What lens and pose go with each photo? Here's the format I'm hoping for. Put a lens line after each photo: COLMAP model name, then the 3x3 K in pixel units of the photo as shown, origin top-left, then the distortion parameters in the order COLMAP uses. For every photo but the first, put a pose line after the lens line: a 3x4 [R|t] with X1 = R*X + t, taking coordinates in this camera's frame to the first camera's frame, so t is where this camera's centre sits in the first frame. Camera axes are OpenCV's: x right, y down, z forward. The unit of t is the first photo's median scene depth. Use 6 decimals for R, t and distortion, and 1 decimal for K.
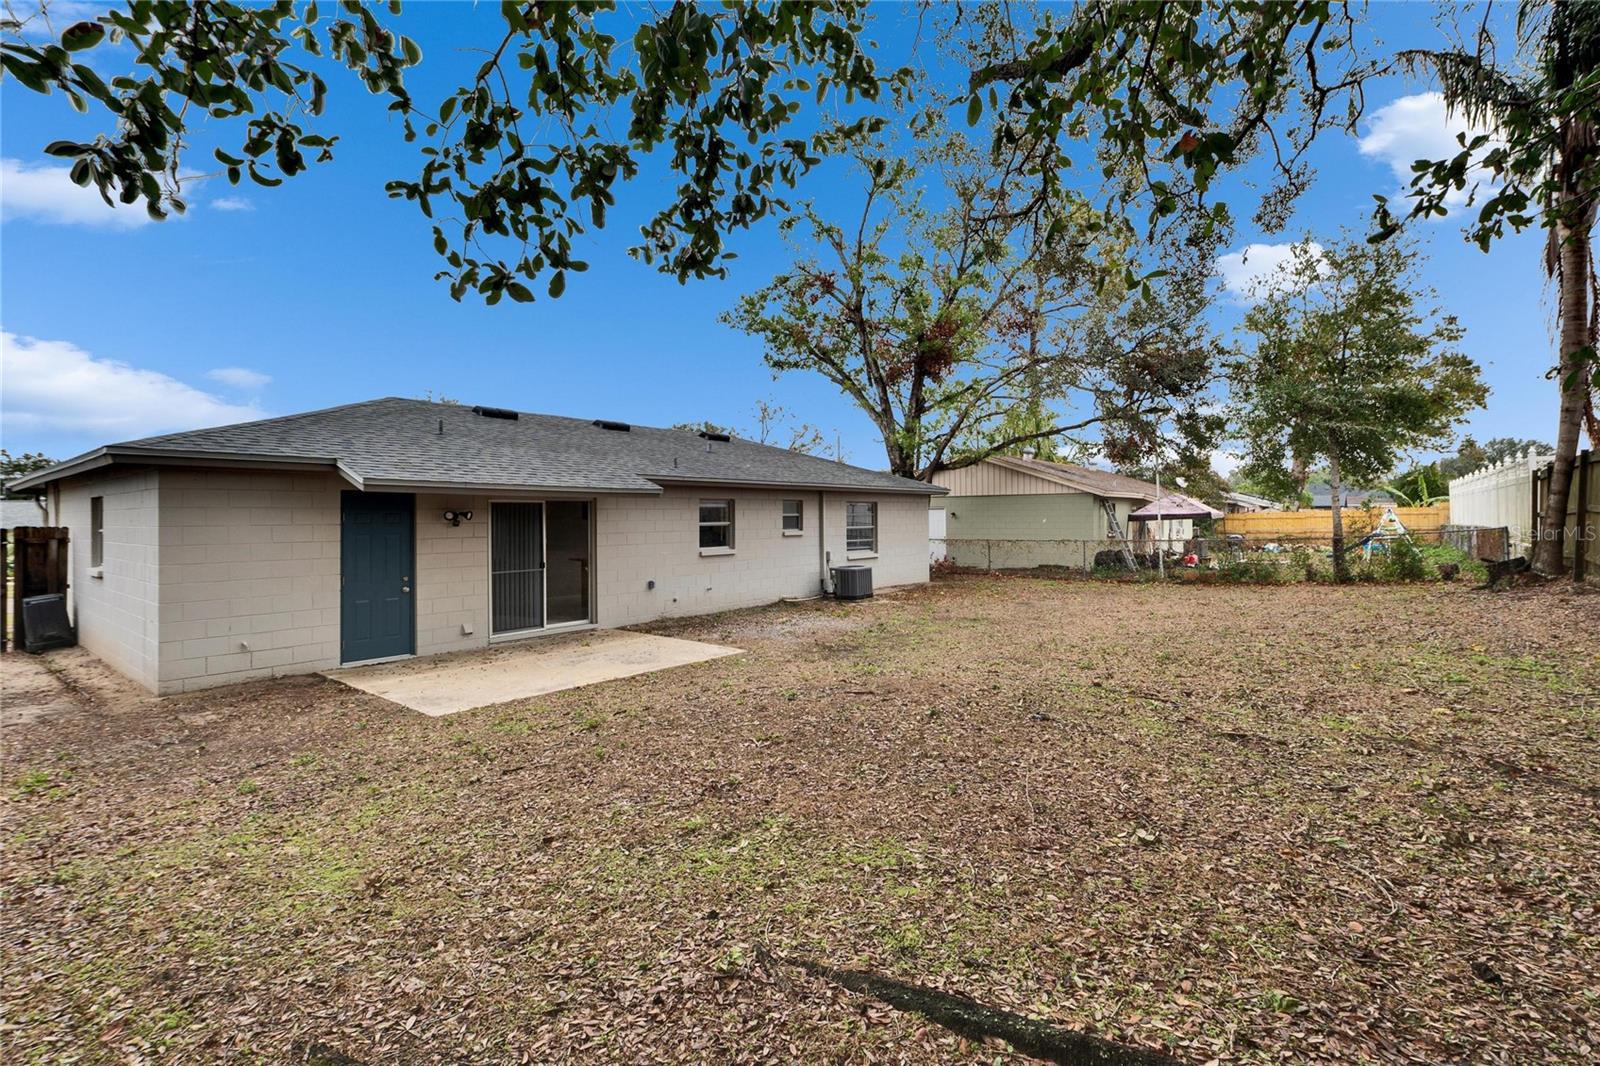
lens RADIAL K [[723.9, 0, 800.0], [0, 723.9, 533.0], [0, 0, 1]] dist [-0.001253, -0.000325]
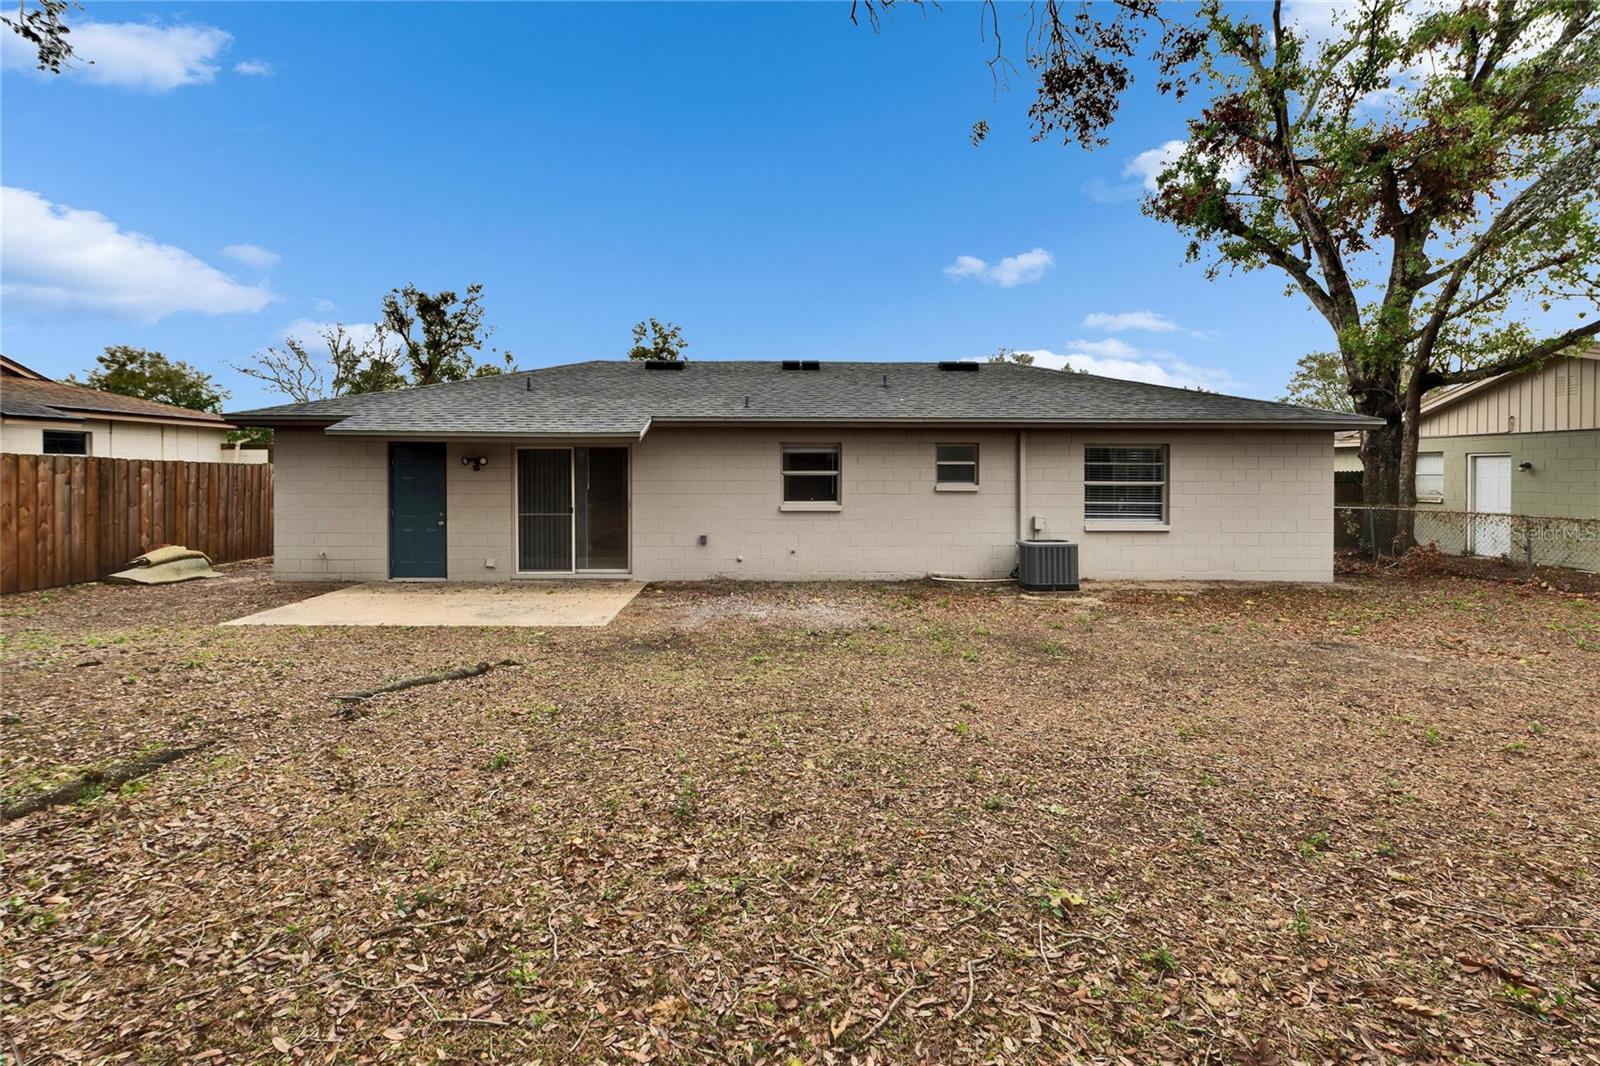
lens RADIAL K [[710.2, 0, 798.2], [0, 710.2, 484.0], [0, 0, 1]] dist [-0.000381, -0.000101]
pose [[0.642068, 0.024019, -0.766271, 0.499075], [-0.023330, 0.999658, 0.011785, -0.009489], [0.766293, 0.010311, 0.642409, 0.482683]]
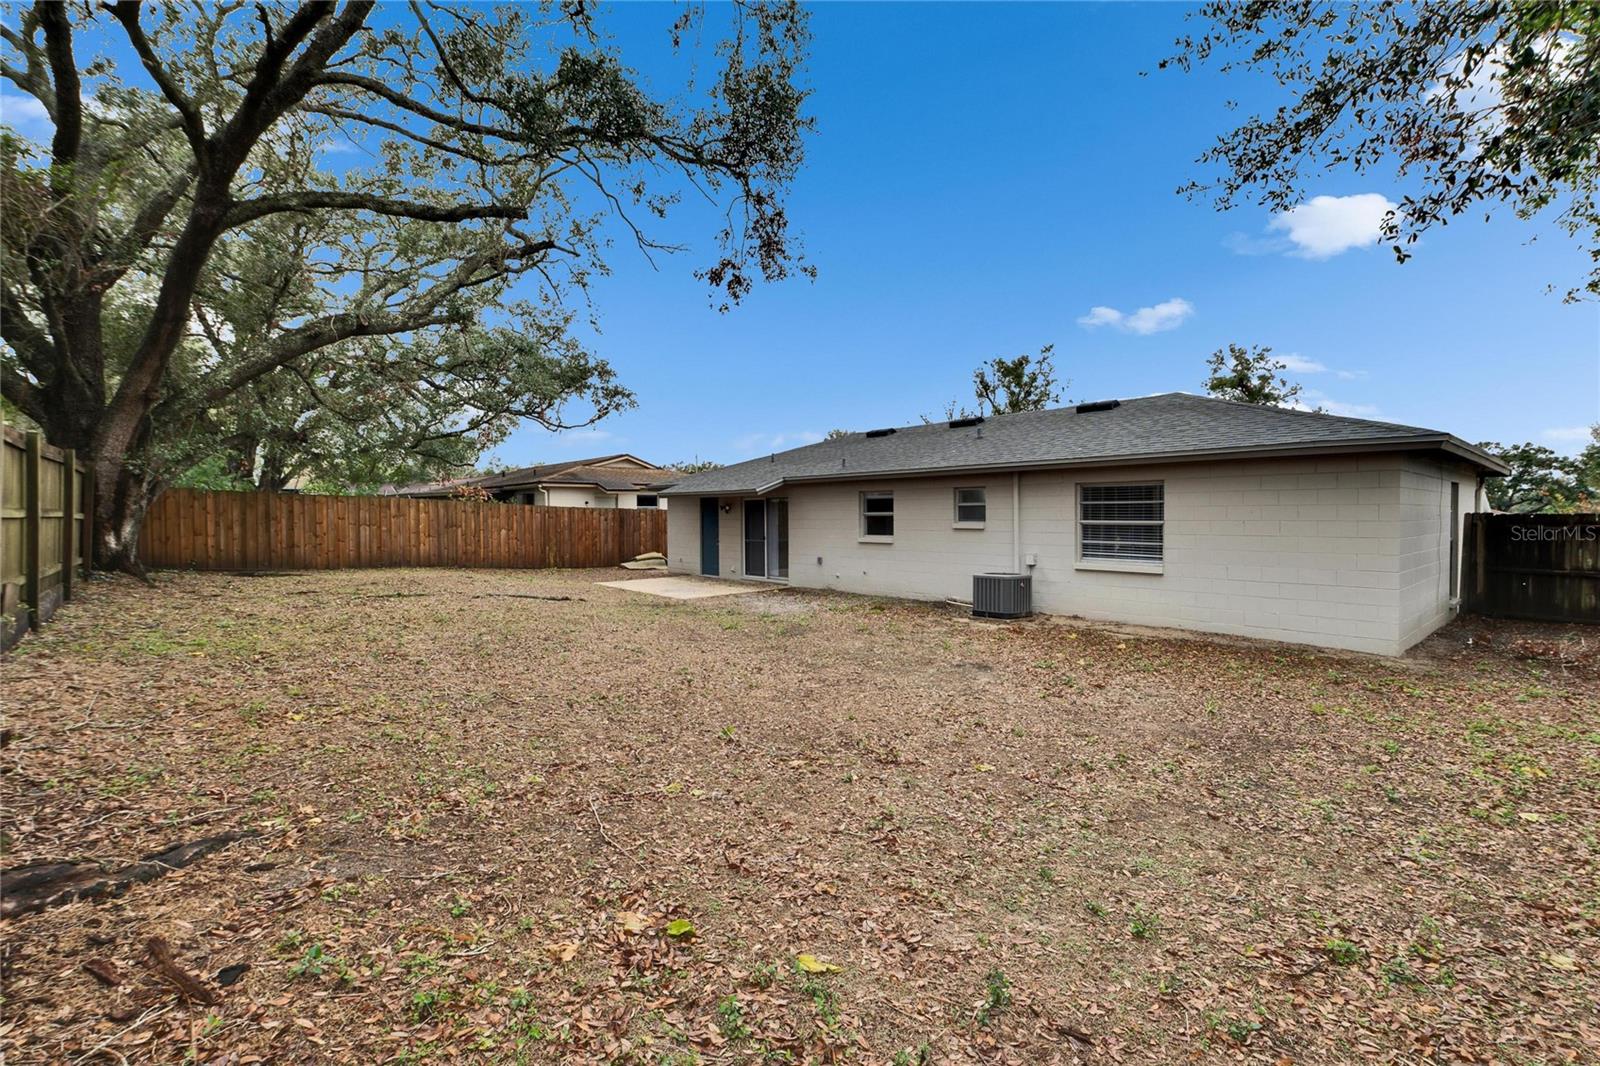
lens RADIAL K [[706.7, 0, 800.4], [0, 706.7, 538.8], [0, 0, 1]] dist [-0.001485, -0.000257]
pose [[-0.177182, 0.041513, -0.983302, 0.957357], [-0.014492, 0.998892, 0.044782, -0.021191], [0.984071, 0.022185, -0.176384, 1.093040]]
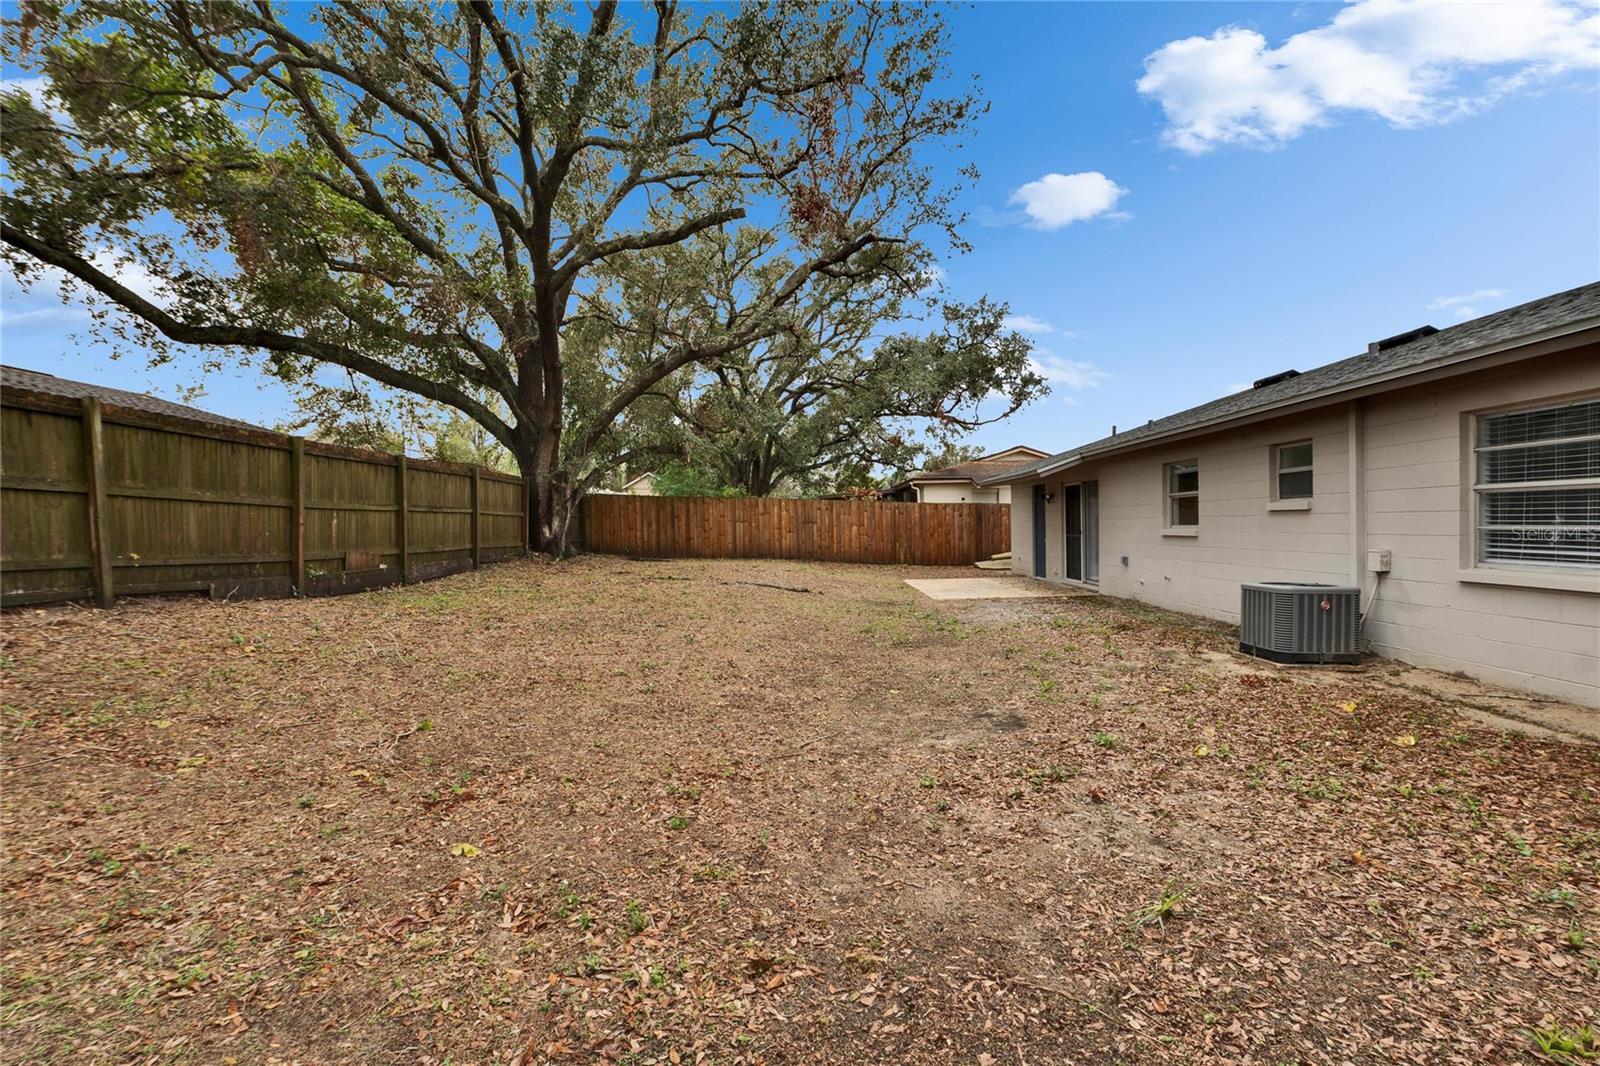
lens RADIAL K [[706.7, 0, 800.4], [0, 706.7, 538.8], [0, 0, 1]] dist [-0.001485, -0.000257]
pose [[-0.788891, 0.031458, -0.613727, 0.655192], [0.009247, 0.999184, 0.039329, 0.001170], [0.614463, 0.025351, -0.788538, 1.355453]]
